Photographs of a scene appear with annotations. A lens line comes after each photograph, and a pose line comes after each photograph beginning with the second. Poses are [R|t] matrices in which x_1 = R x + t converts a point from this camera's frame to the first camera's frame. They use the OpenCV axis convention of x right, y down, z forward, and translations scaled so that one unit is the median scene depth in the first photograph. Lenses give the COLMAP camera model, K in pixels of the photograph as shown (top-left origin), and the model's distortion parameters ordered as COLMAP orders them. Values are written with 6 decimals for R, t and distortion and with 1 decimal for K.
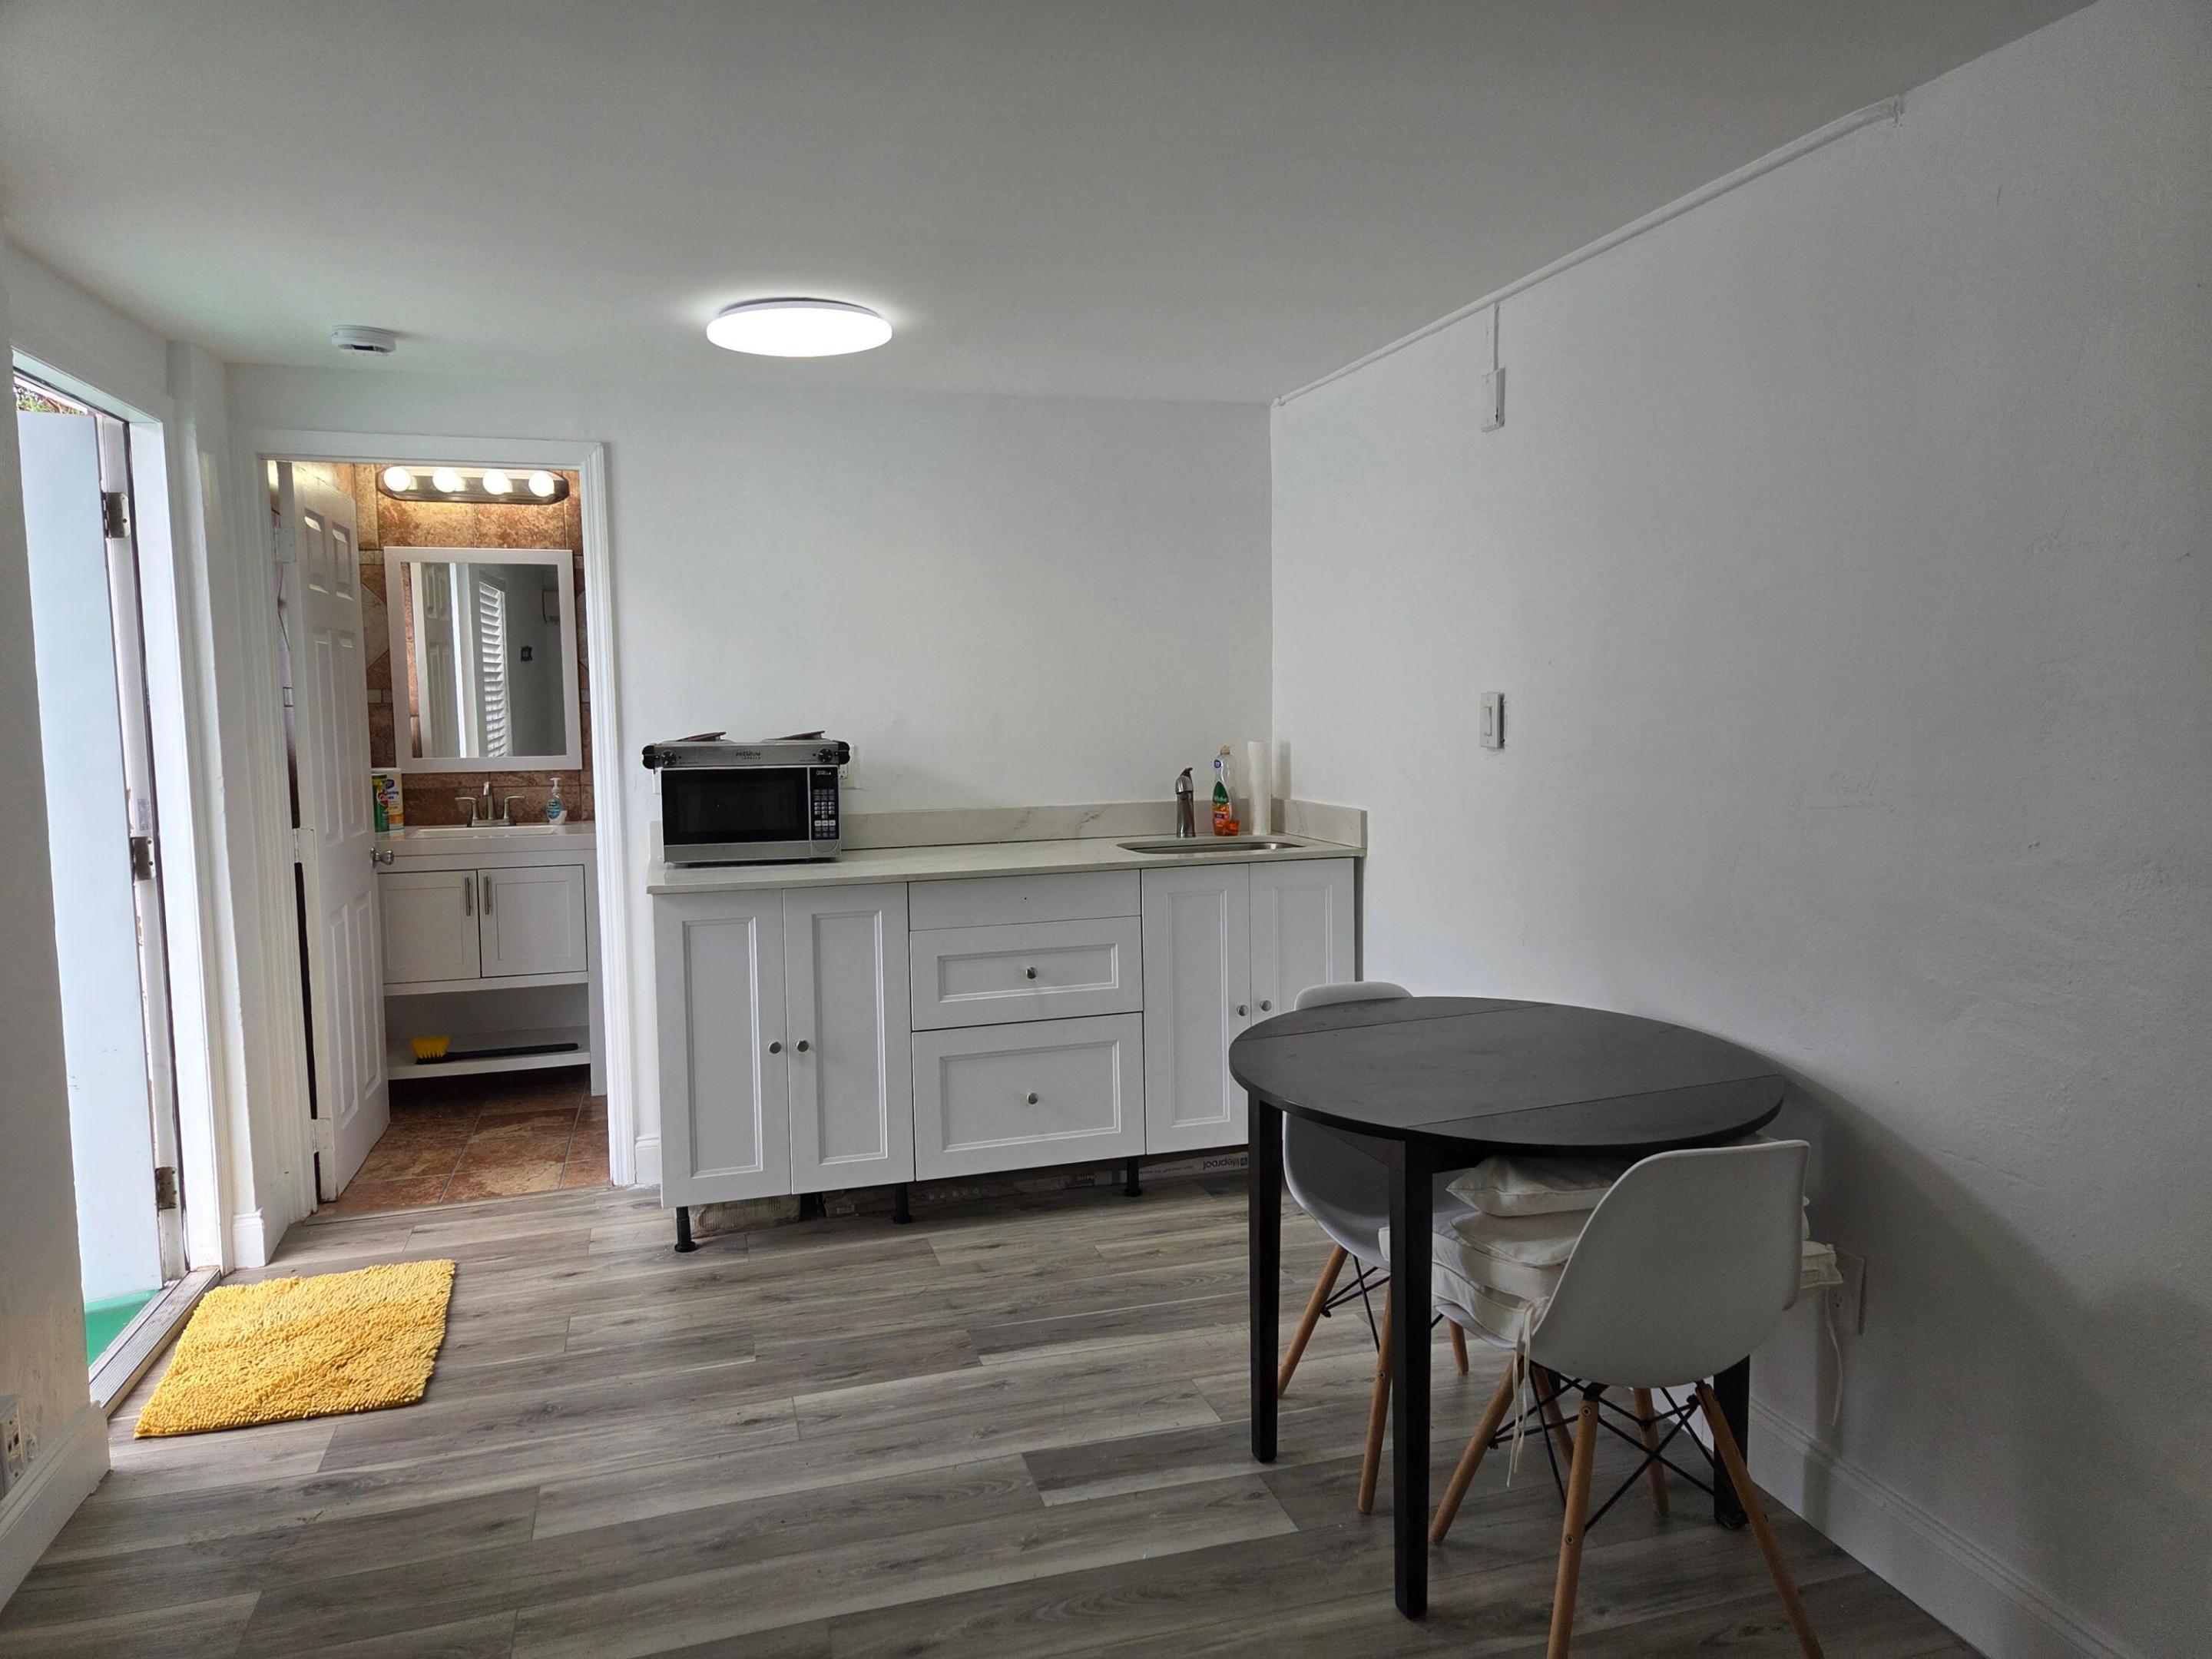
lens RADIAL K [[1469.2, 0, 1106.0], [0, 1469.2, 829.5], [0, 0, 1]] dist [0.058078, -0.040571]
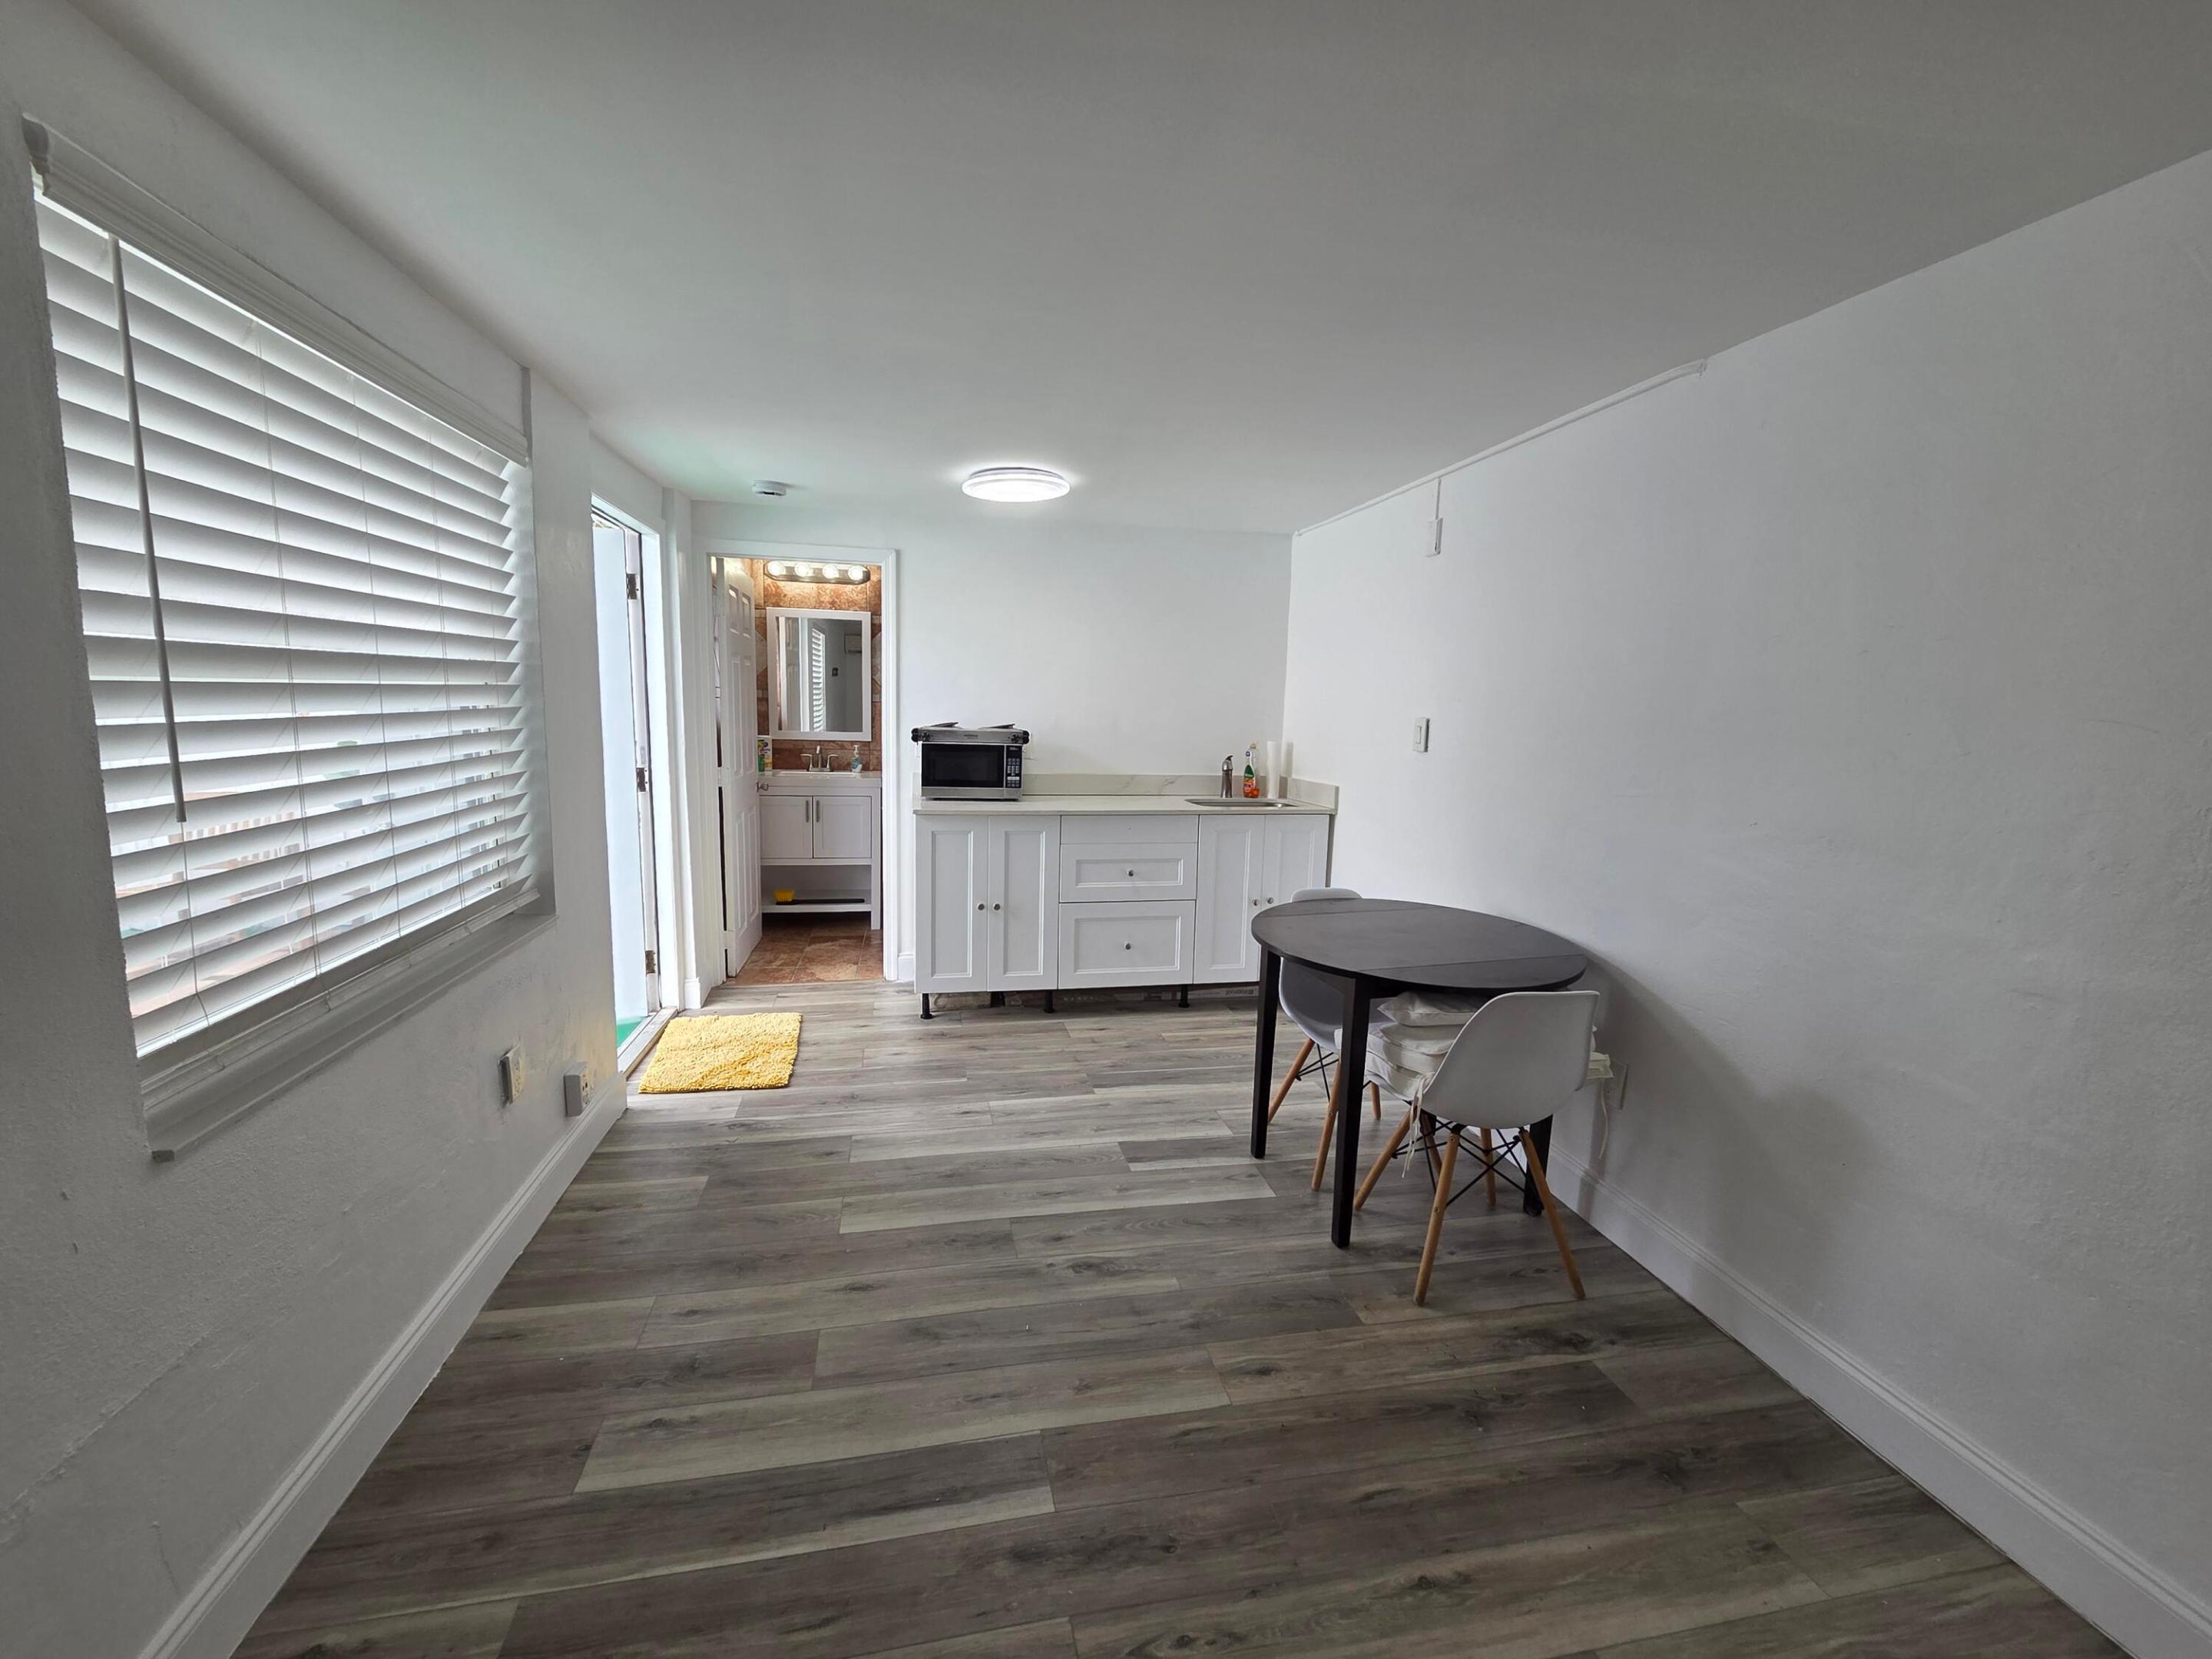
lens RADIAL K [[901.5, 0, 1084.6], [0, 901.5, 832.9], [0, 0, 1]] dist [0.000440, -0.000226]
pose [[0.994691, 0.052851, -0.088296, -0.017143], [-0.048694, 0.997631, 0.048593, 0.004919], [0.090655, -0.044036, 0.994908, -0.038873]]
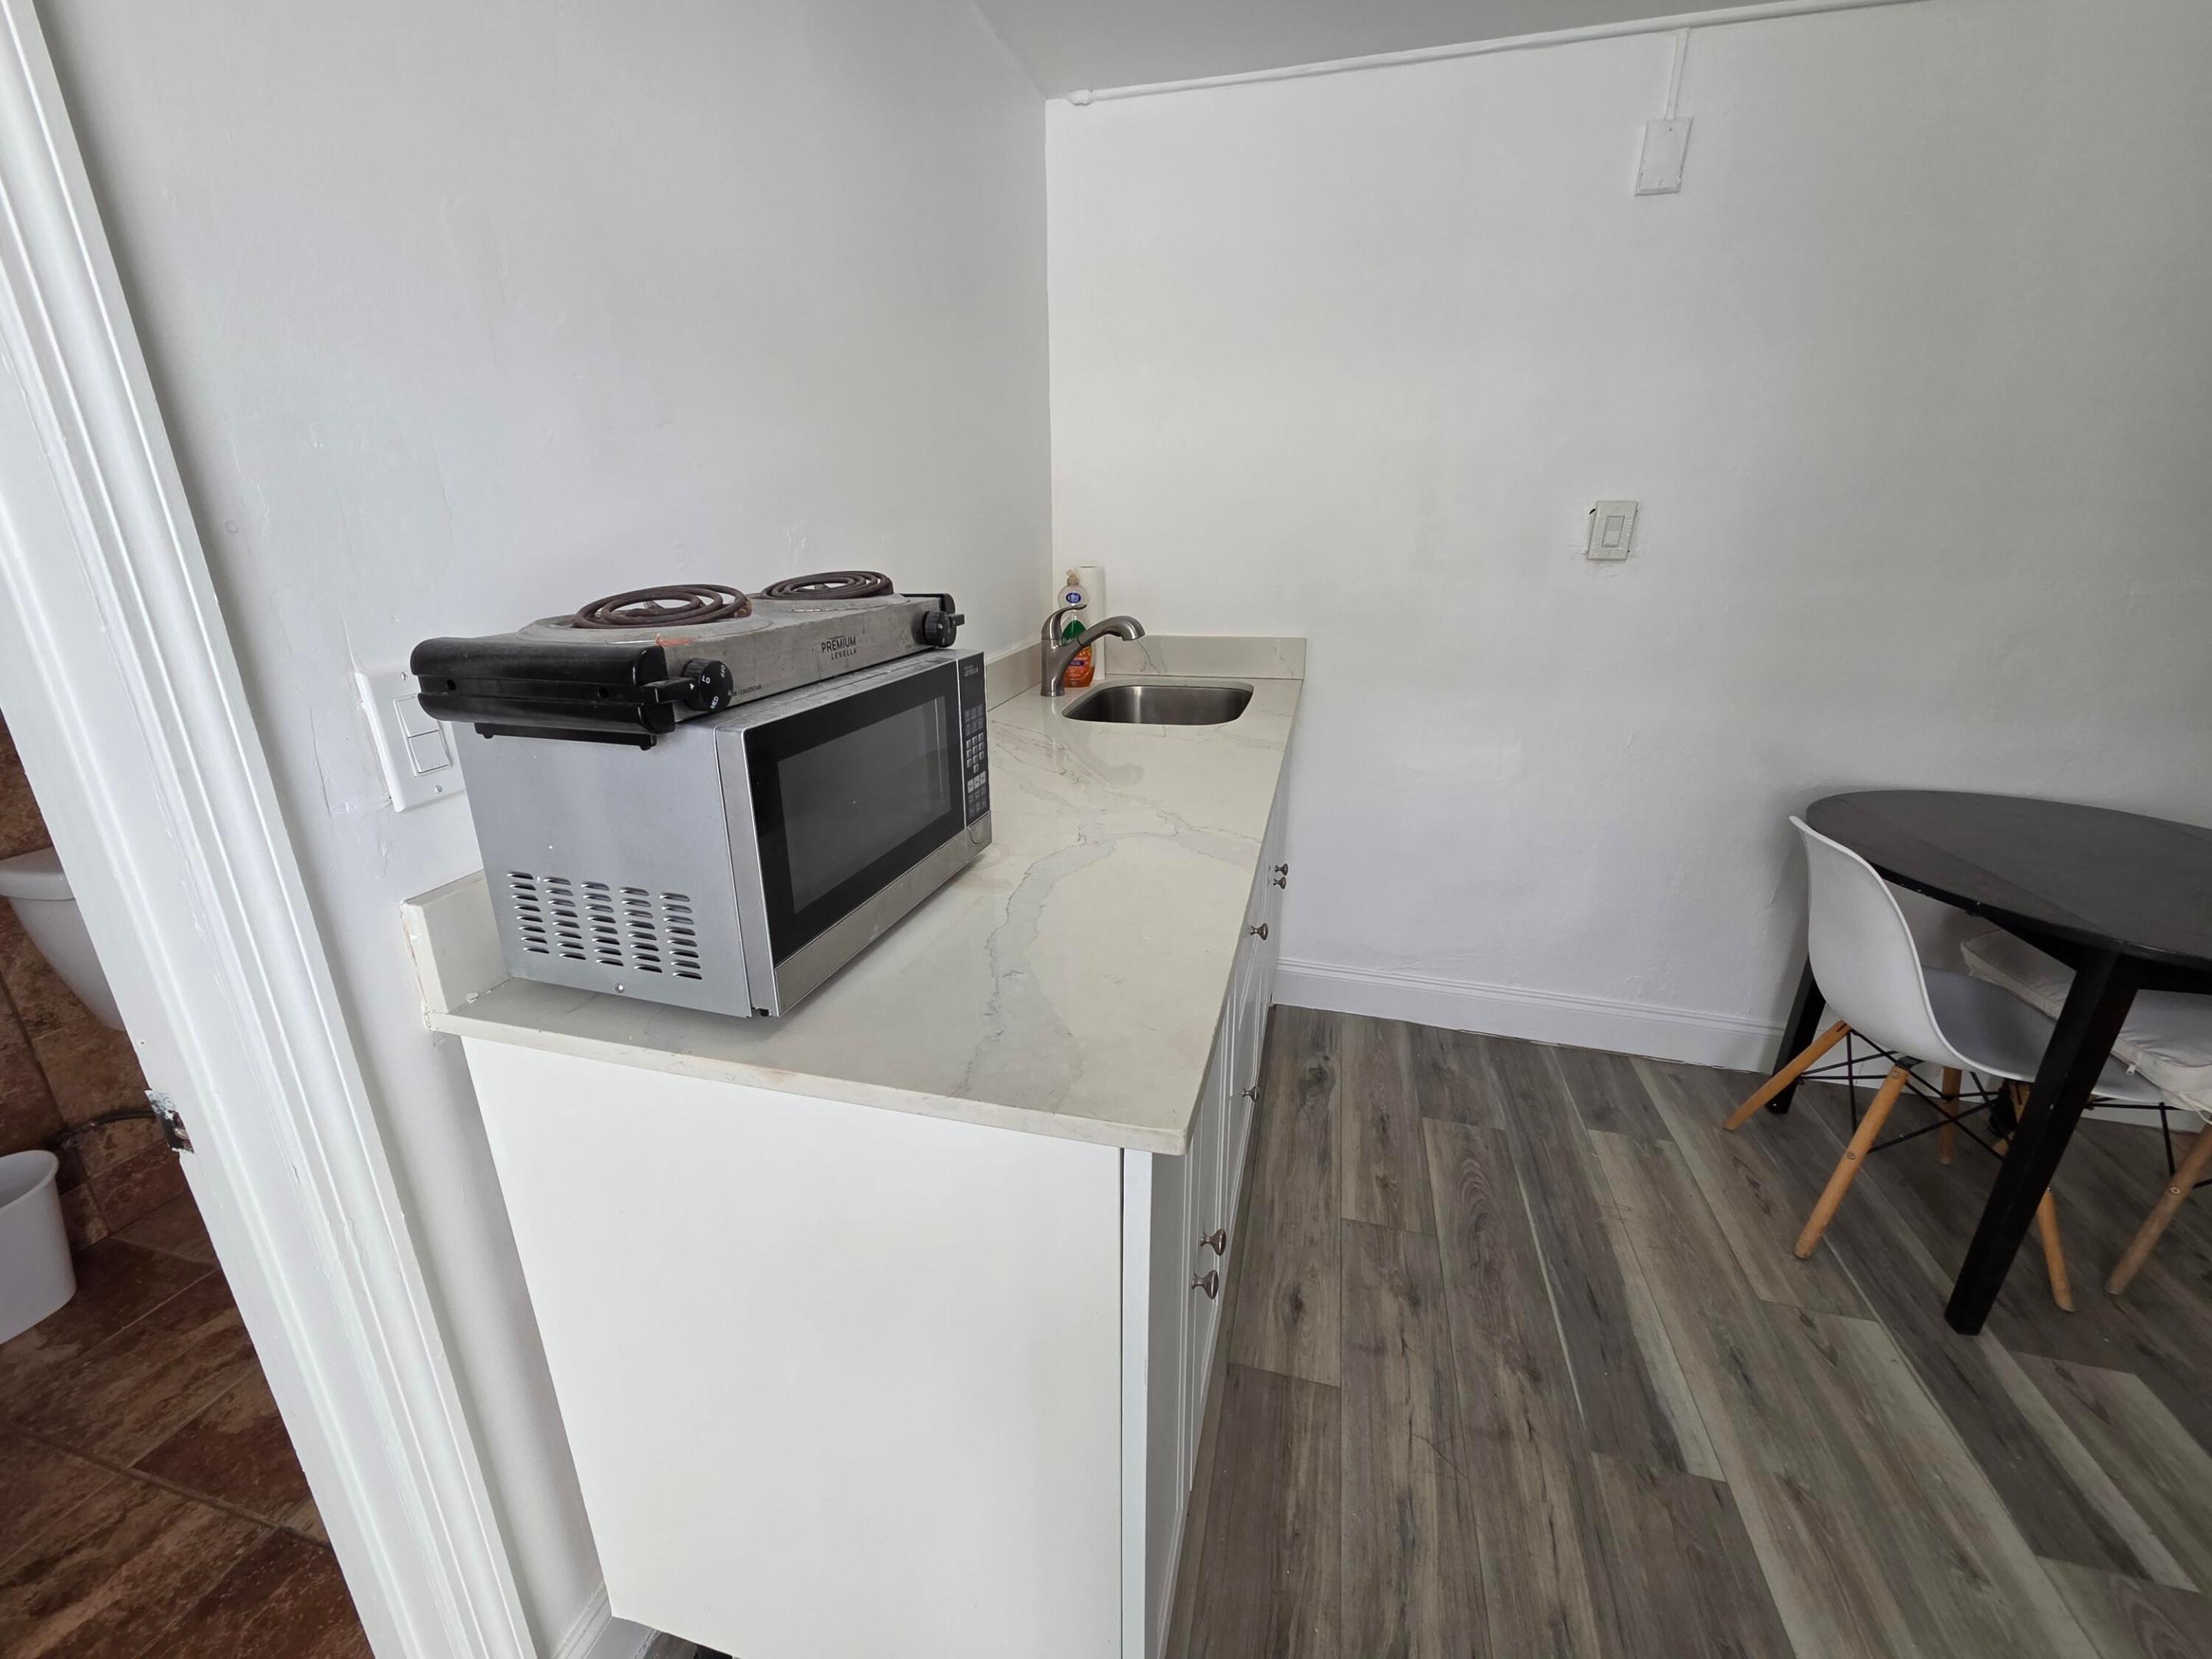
lens RADIAL K [[901.5, 0, 1084.6], [0, 901.5, 832.9], [0, 0, 1]] dist [0.000440, -0.000226]
pose [[0.524598, -0.267105, 0.808363, -0.472663], [0.078067, 0.960600, 0.266745, -0.069934], [-0.847763, -0.076828, 0.524781, 0.979019]]
